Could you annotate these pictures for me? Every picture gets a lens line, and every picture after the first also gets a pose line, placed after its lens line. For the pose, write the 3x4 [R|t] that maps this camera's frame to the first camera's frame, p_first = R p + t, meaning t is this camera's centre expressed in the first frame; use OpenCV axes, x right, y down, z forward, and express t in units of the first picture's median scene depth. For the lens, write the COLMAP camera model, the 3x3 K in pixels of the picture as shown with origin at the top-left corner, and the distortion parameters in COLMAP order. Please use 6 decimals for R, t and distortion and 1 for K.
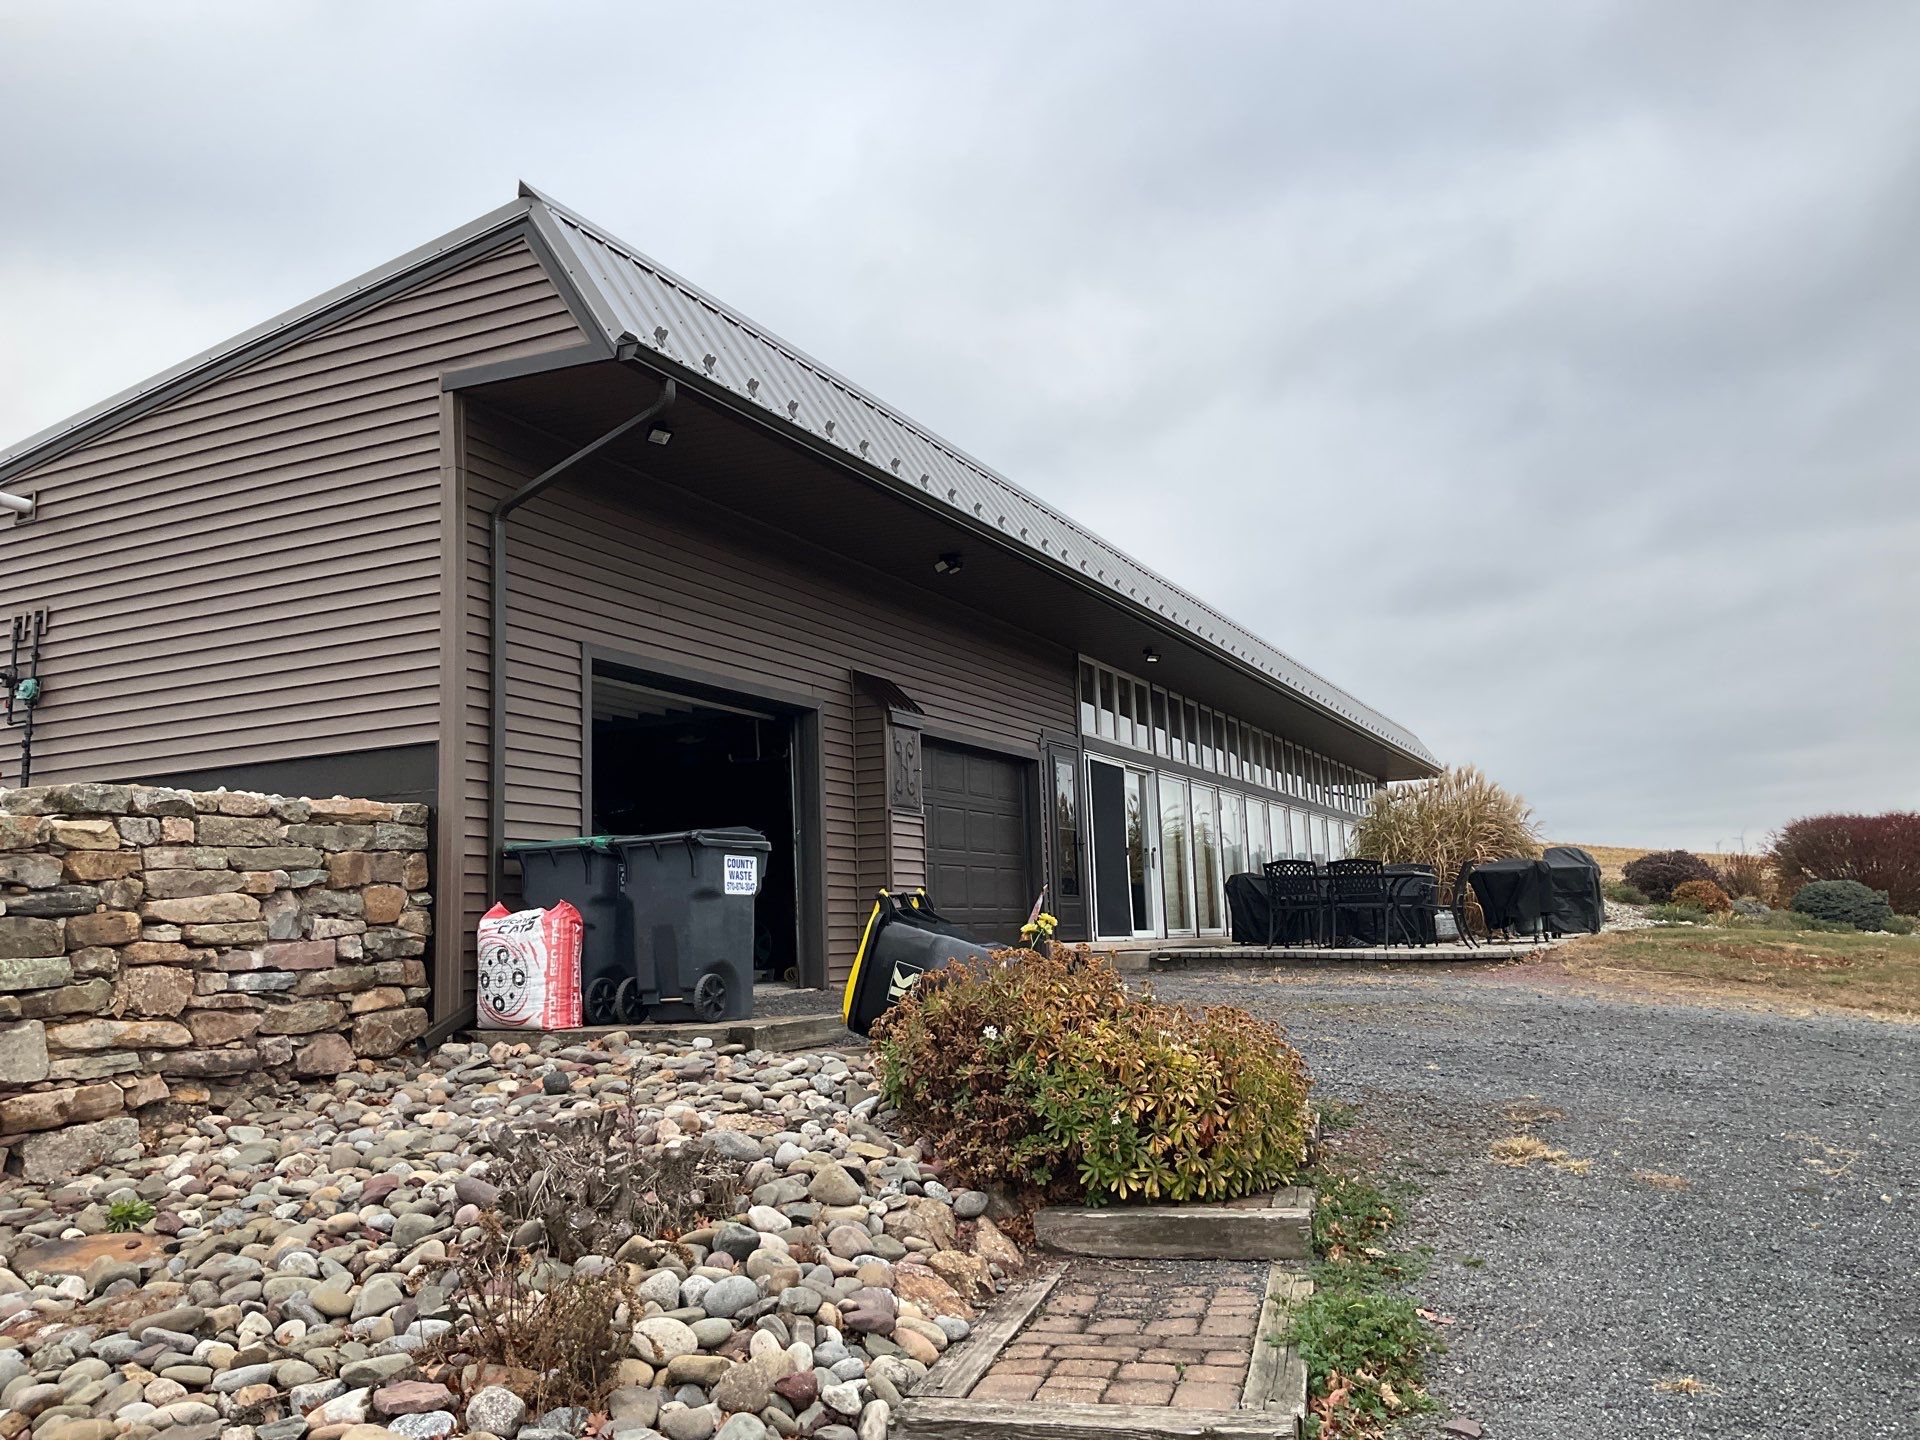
lens RADIAL K [[1578.7, 0, 958.8], [0, 1578.7, 704.8], [0, 0, 1]] dist [0.044659, -0.088878]
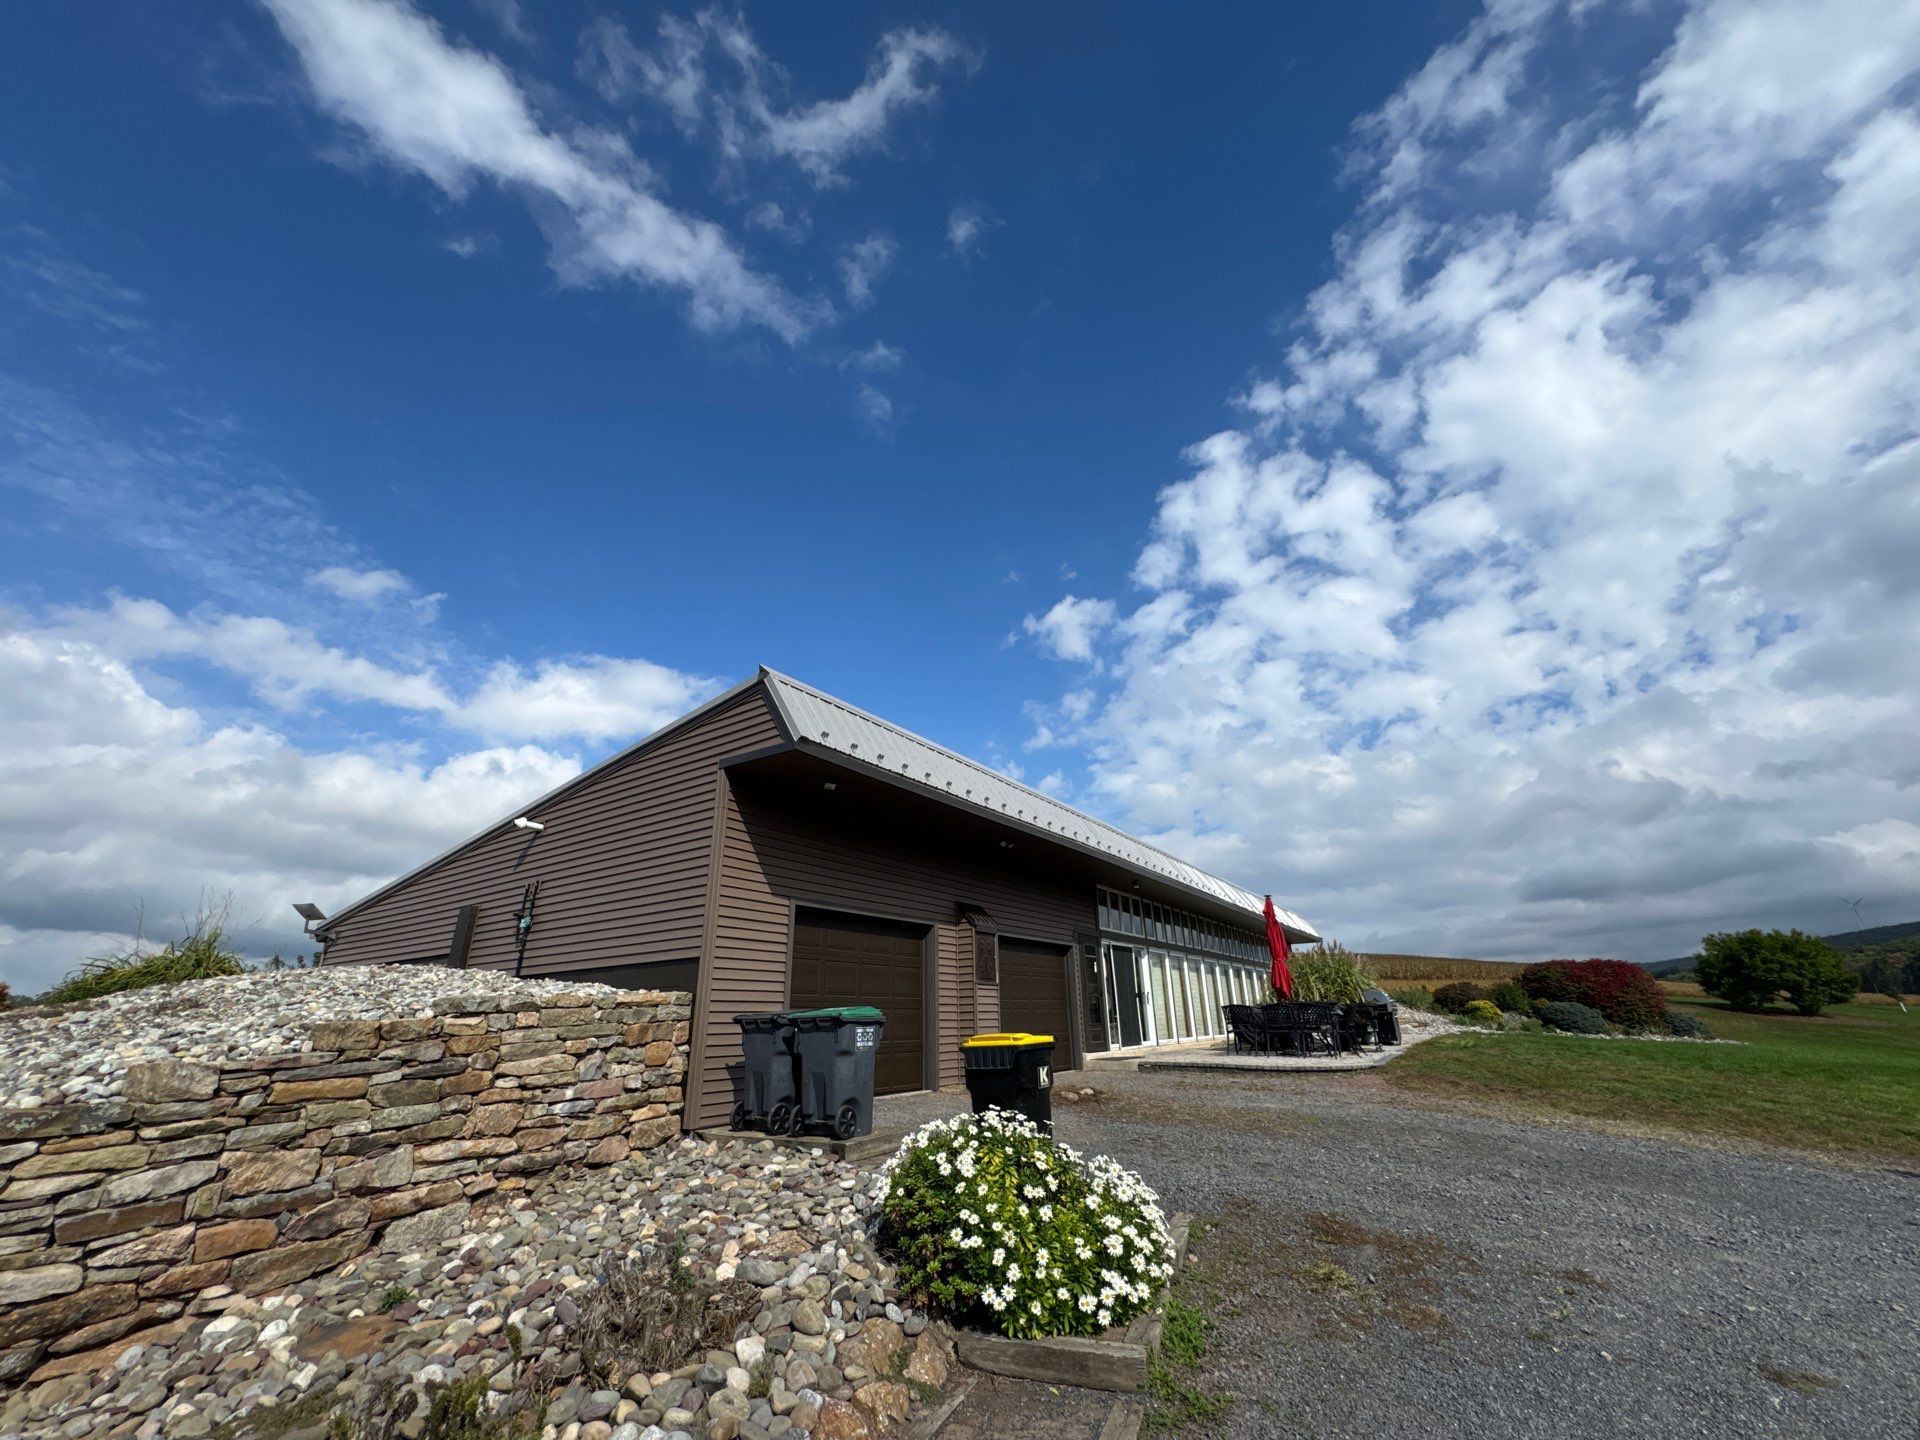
lens RADIAL K [[761.3, 0, 960.0], [0, 761.3, 720.0], [0, 0, 1]] dist [-0.001607, 0.000088]
pose [[0.989386, -0.040145, -0.139657, 0.129765], [0.007792, 0.974356, -0.224879, -0.053690], [0.145103, 0.221403, 0.964327, 0.156001]]
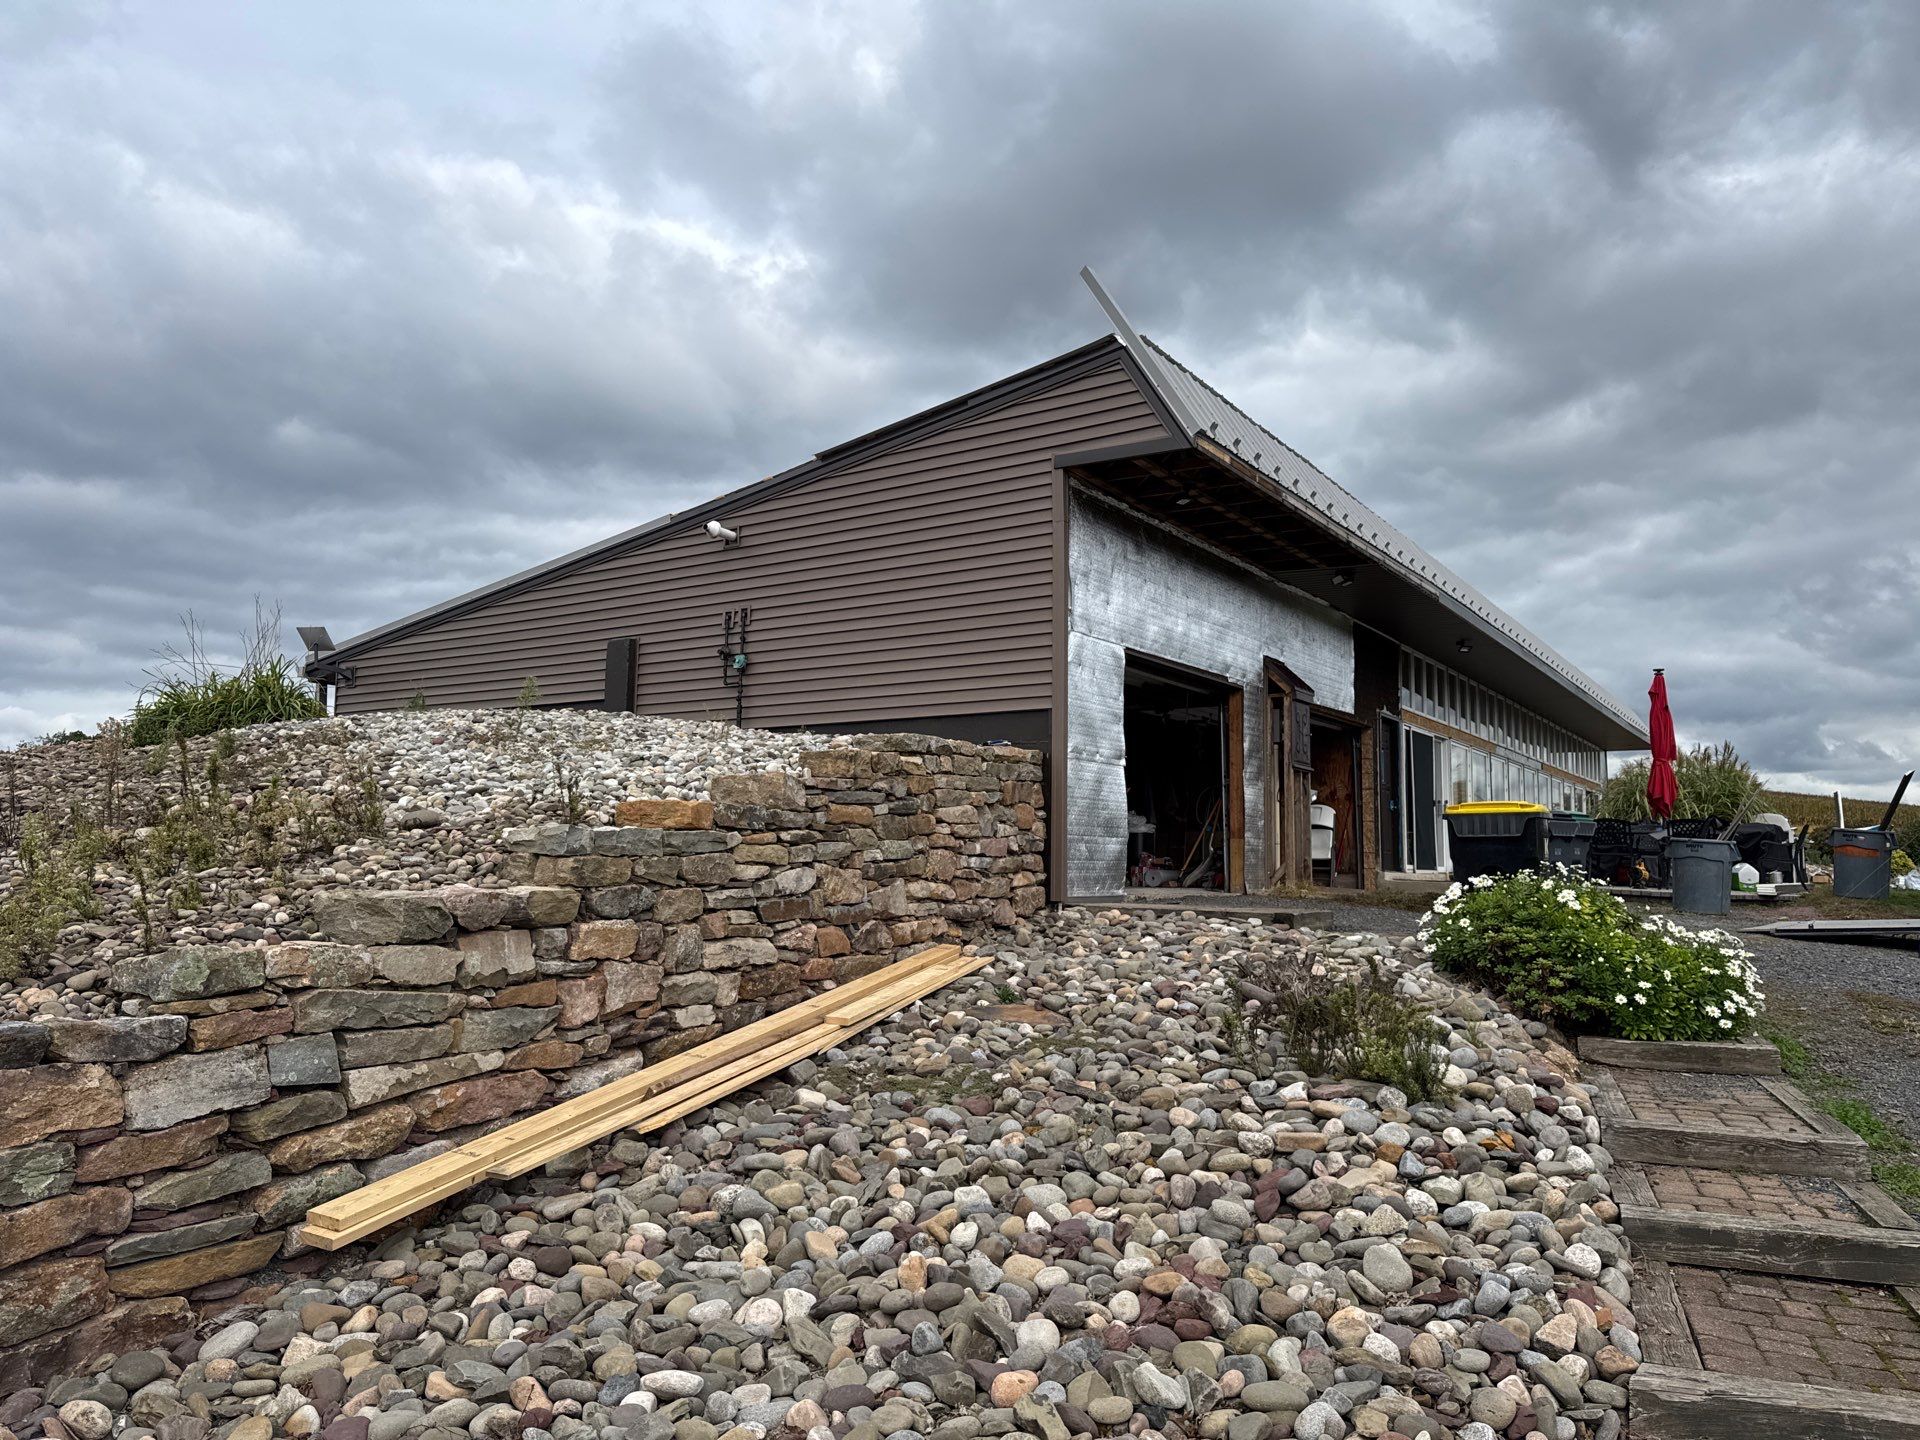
lens RADIAL K [[1326.0, 0, 960.0], [0, 1326.0, 720.0], [0, 0, 1]] dist [0.077708, -0.094432]
pose [[0.988241, 0.034848, -0.148879, -0.279317], [-0.028627, 0.998633, 0.043726, -0.021868], [0.150199, -0.038950, 0.987888, -0.288742]]
